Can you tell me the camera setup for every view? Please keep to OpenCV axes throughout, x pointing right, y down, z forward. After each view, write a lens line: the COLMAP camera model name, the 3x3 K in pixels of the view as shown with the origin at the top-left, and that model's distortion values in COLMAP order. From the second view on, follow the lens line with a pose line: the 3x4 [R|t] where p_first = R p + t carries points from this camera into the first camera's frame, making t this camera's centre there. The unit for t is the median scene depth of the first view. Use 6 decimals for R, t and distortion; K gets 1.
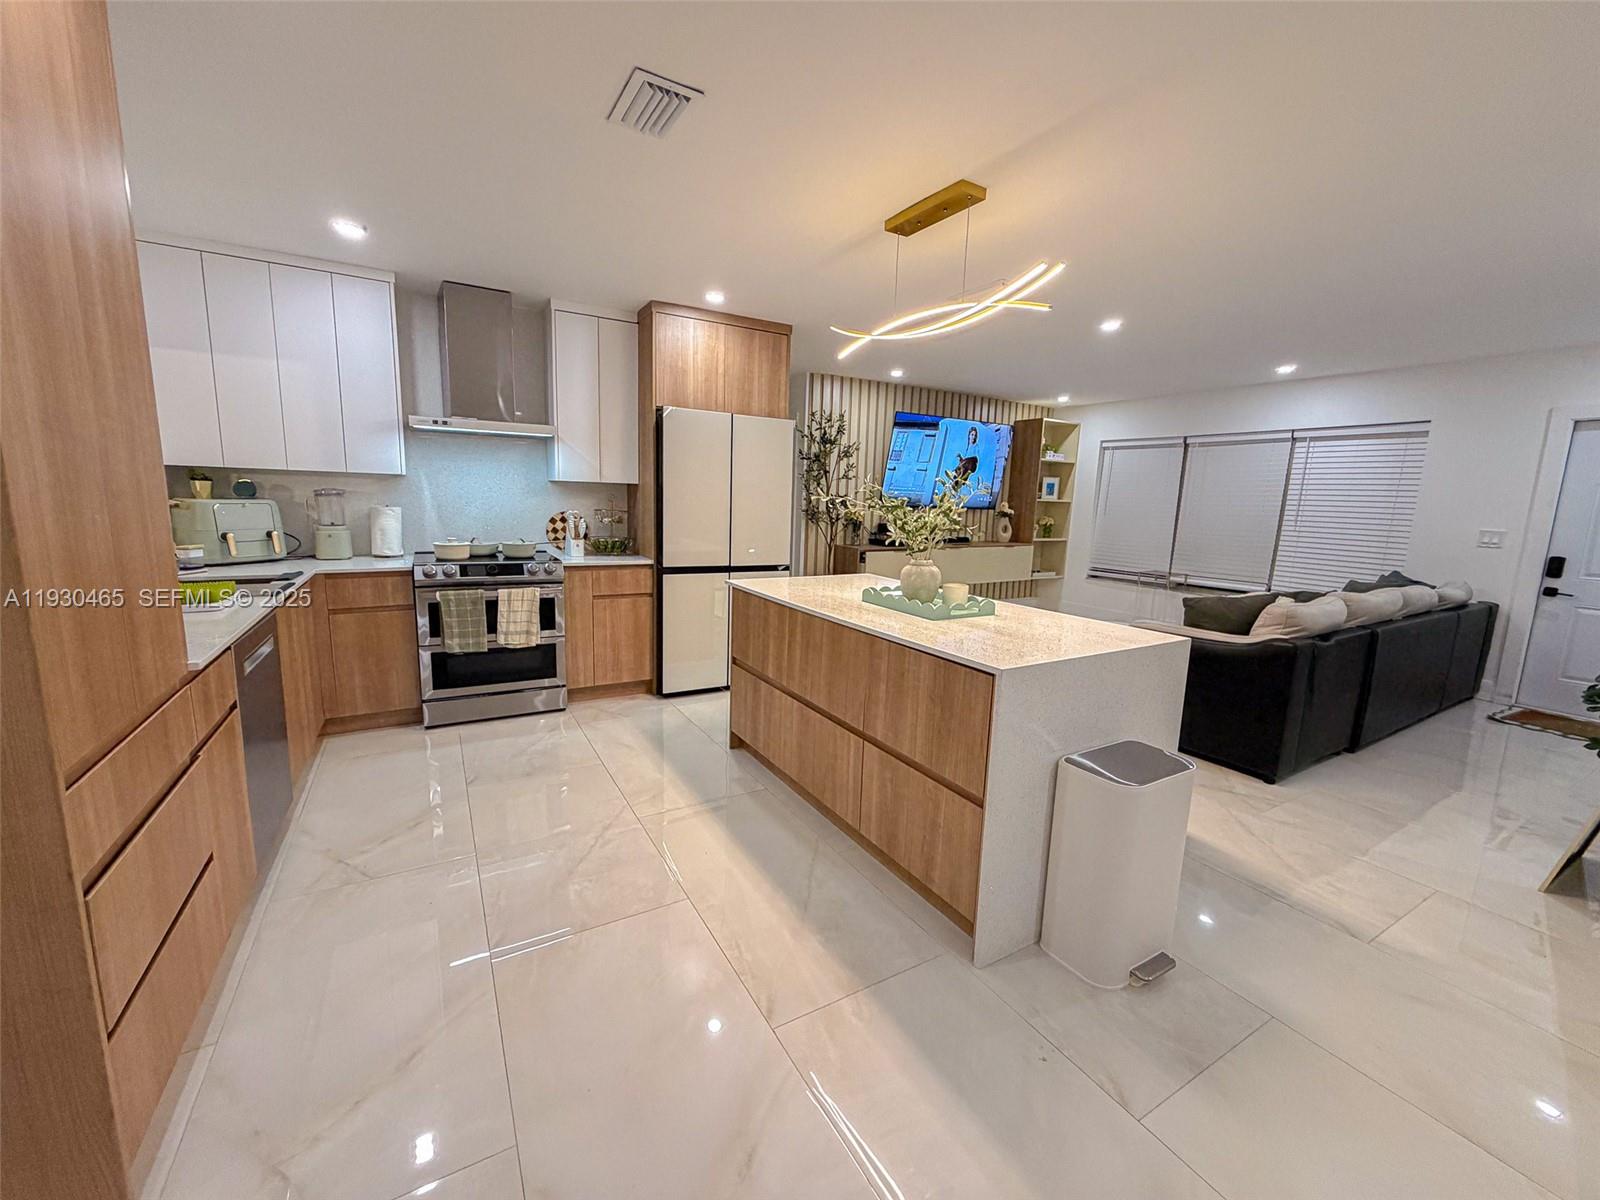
lens RADIAL K [[643.4, 0, 800.0], [0, 643.4, 600.0], [0, 0, 1]] dist [0.000627, 0.000020]
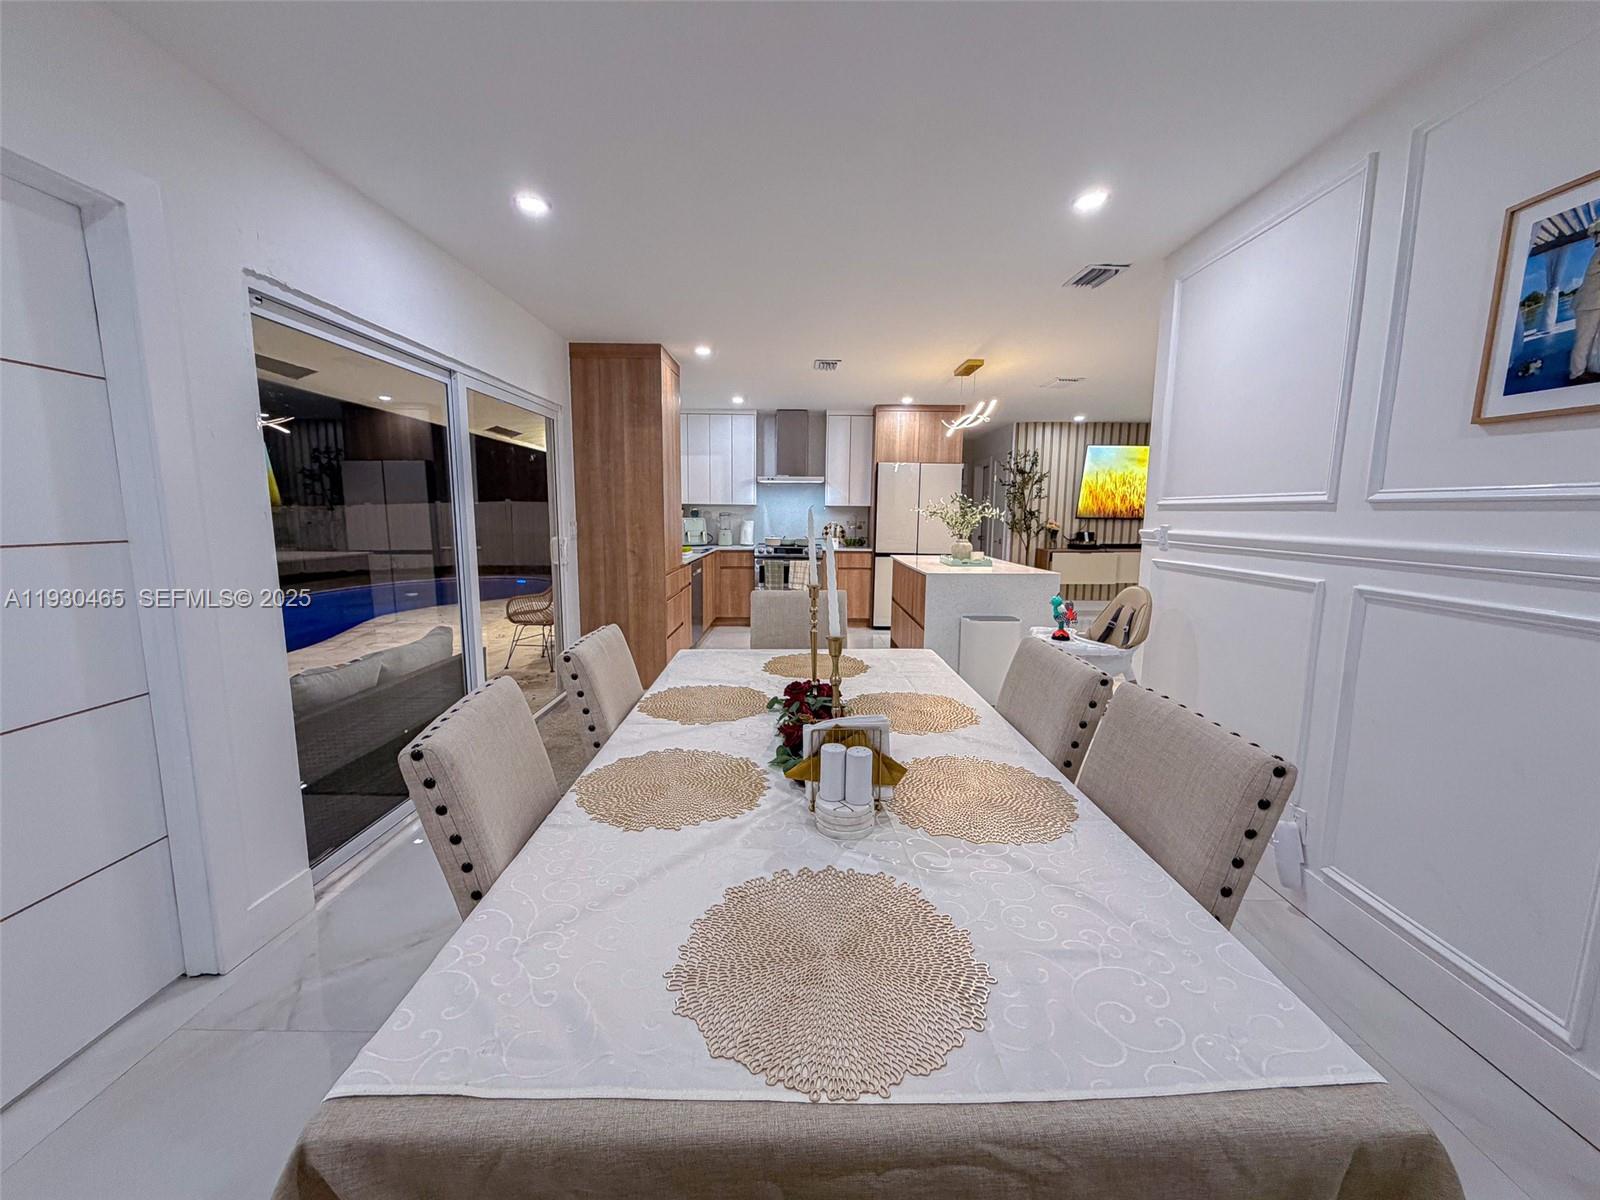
lens RADIAL K [[638.0, 0, 794.7], [0, 638.0, 597.8], [0, 0, 1]] dist [0.000778, -0.000162]
pose [[0.860494, 0.043277, -0.507619, 0.493085], [-0.064021, 0.997673, -0.023468, 0.128768], [0.505422, 0.052693, 0.861262, -0.616007]]
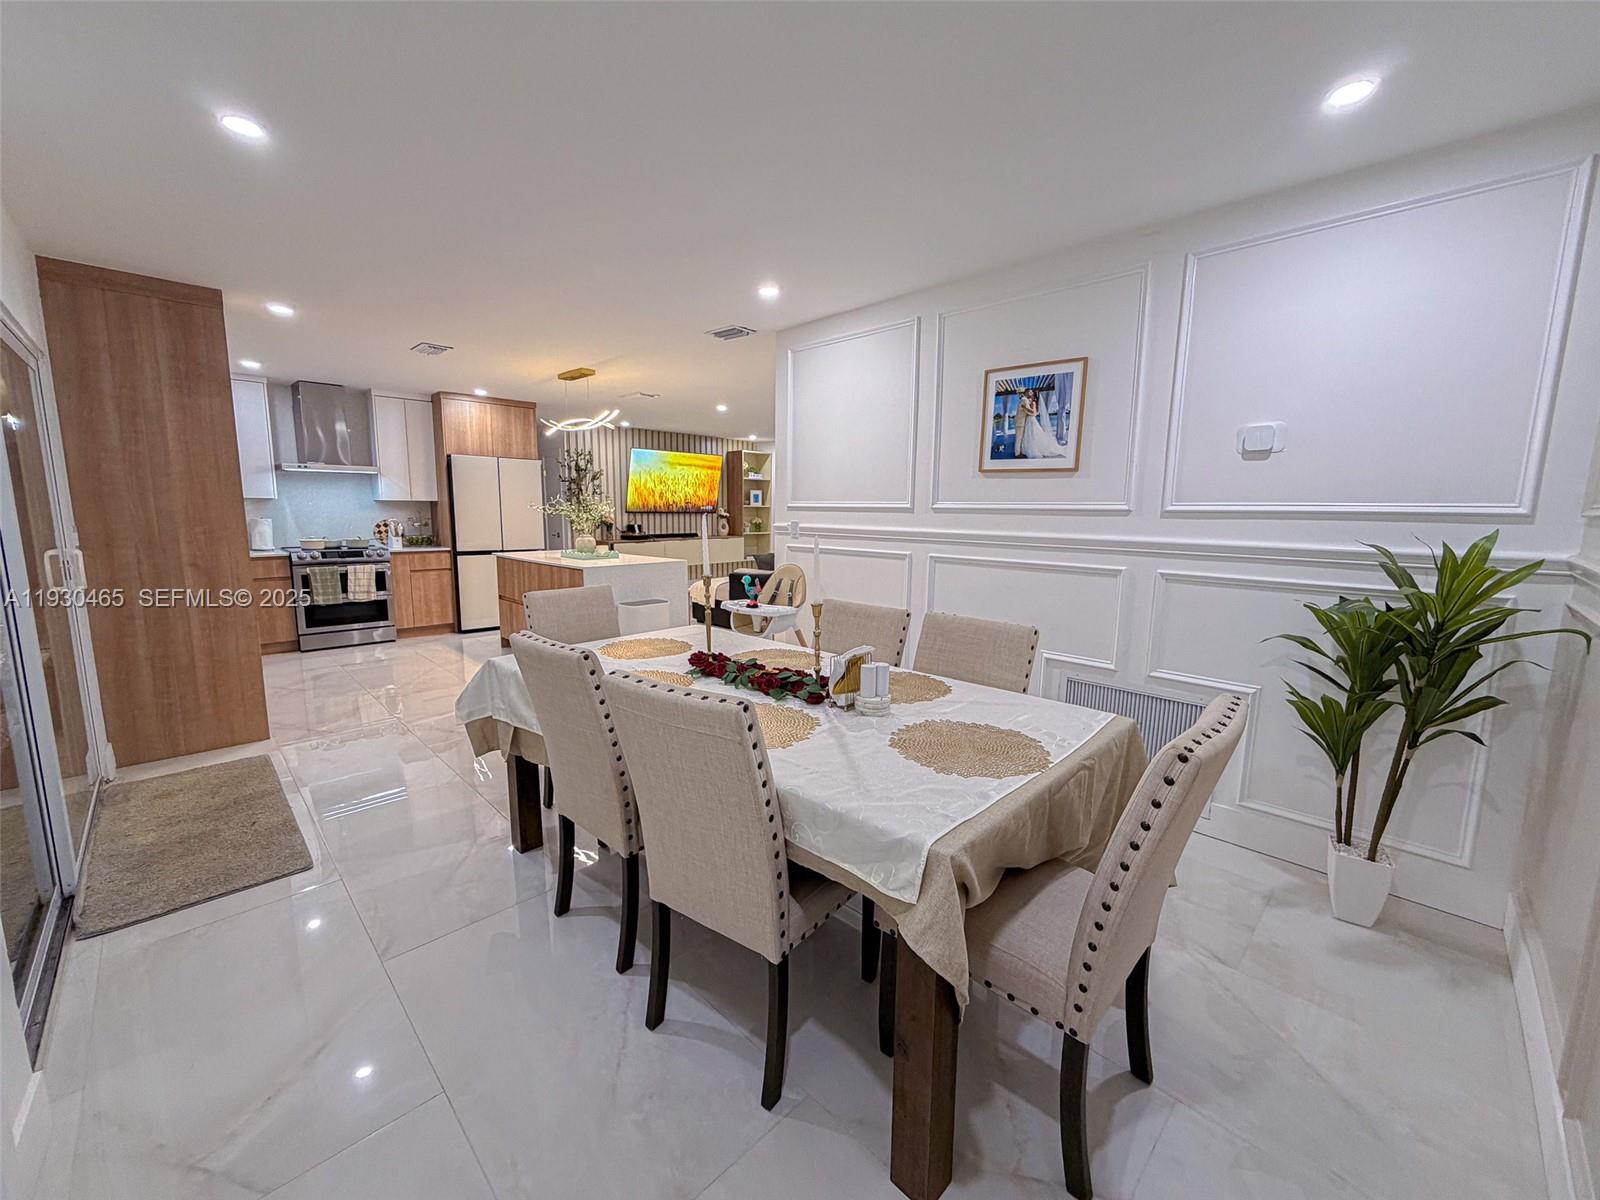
lens RADIAL K [[638.0, 0, 794.7], [0, 638.0, 597.8], [0, 0, 1]] dist [0.000778, -0.000162]
pose [[0.968525, -0.057258, 0.242241, 0.222261], [0.061614, 0.998045, -0.010440, 0.138464], [-0.241170, 0.025036, 0.970160, -0.790671]]
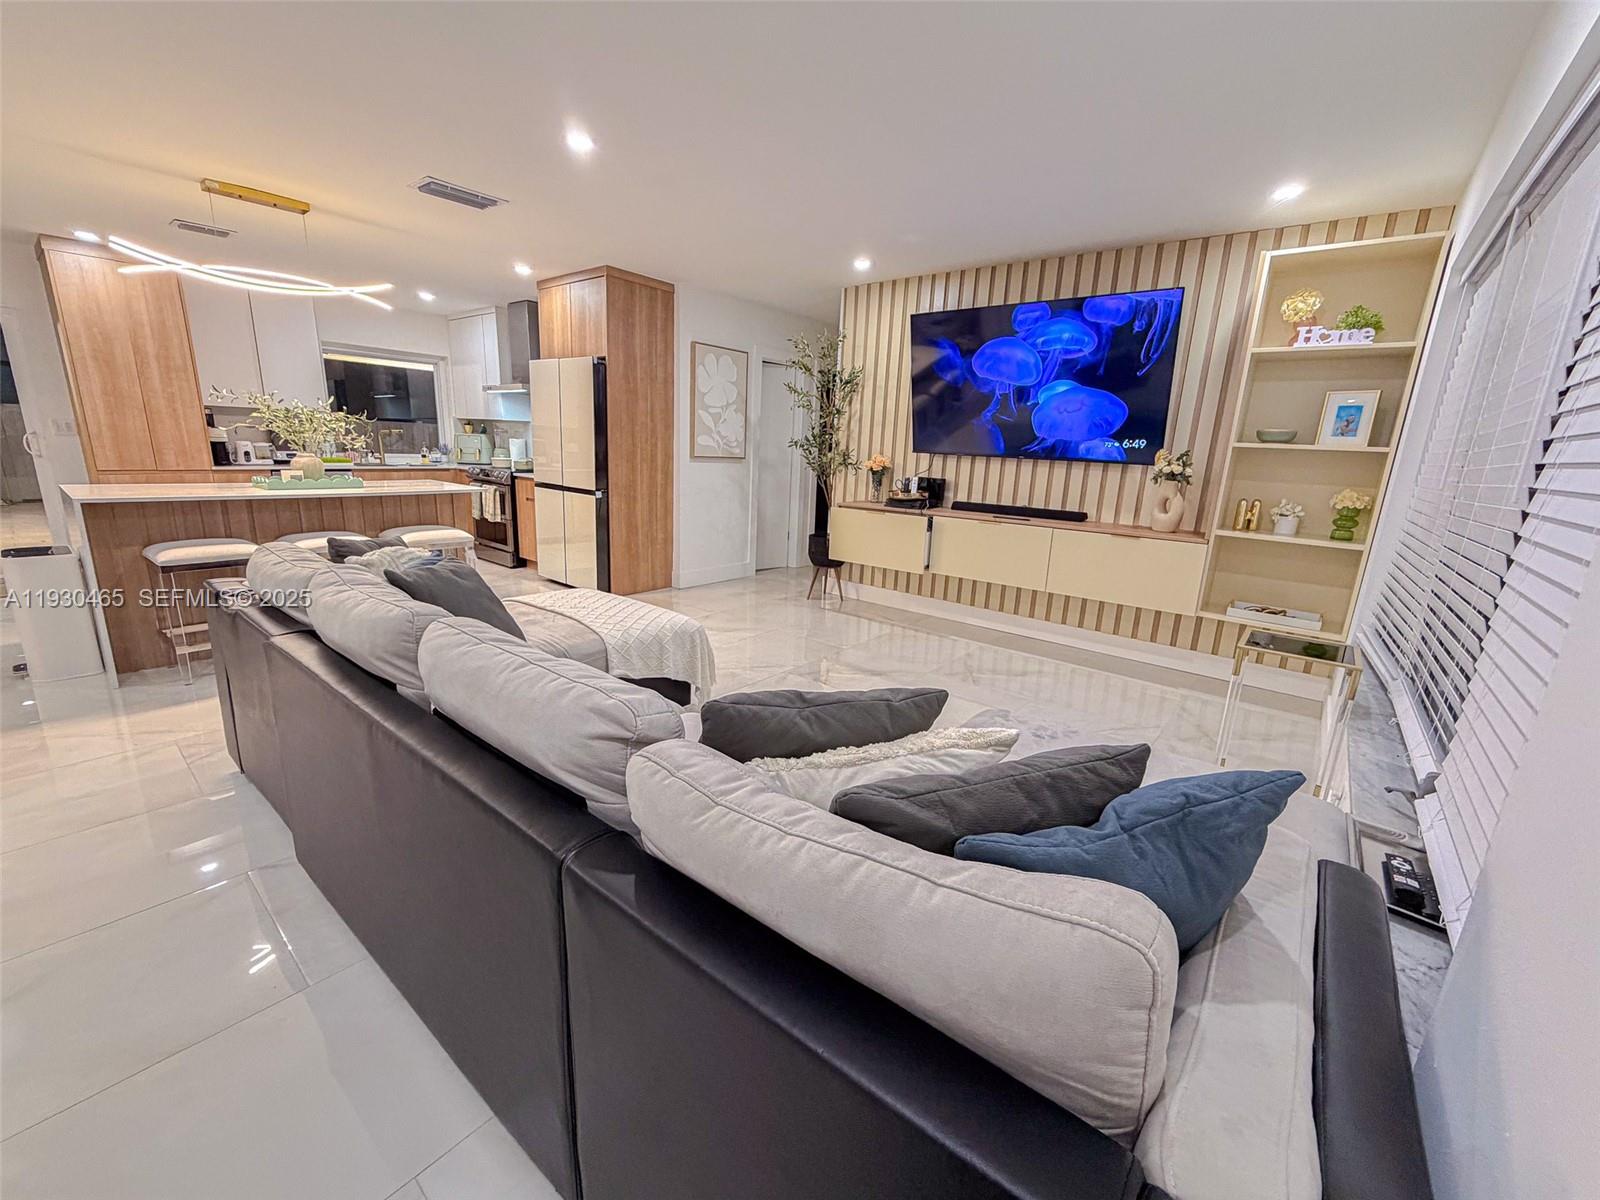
lens RADIAL K [[620.7, 0, 764.3], [0, 620.7, 595.8], [0, 0, 1]] dist [-0.031818, -0.000044]
pose [[0.306741, 0.207629, -0.928870, 1.276067], [-0.177483, 0.971277, 0.158497, -0.116750], [0.935099, 0.116241, 0.334781, 1.061805]]
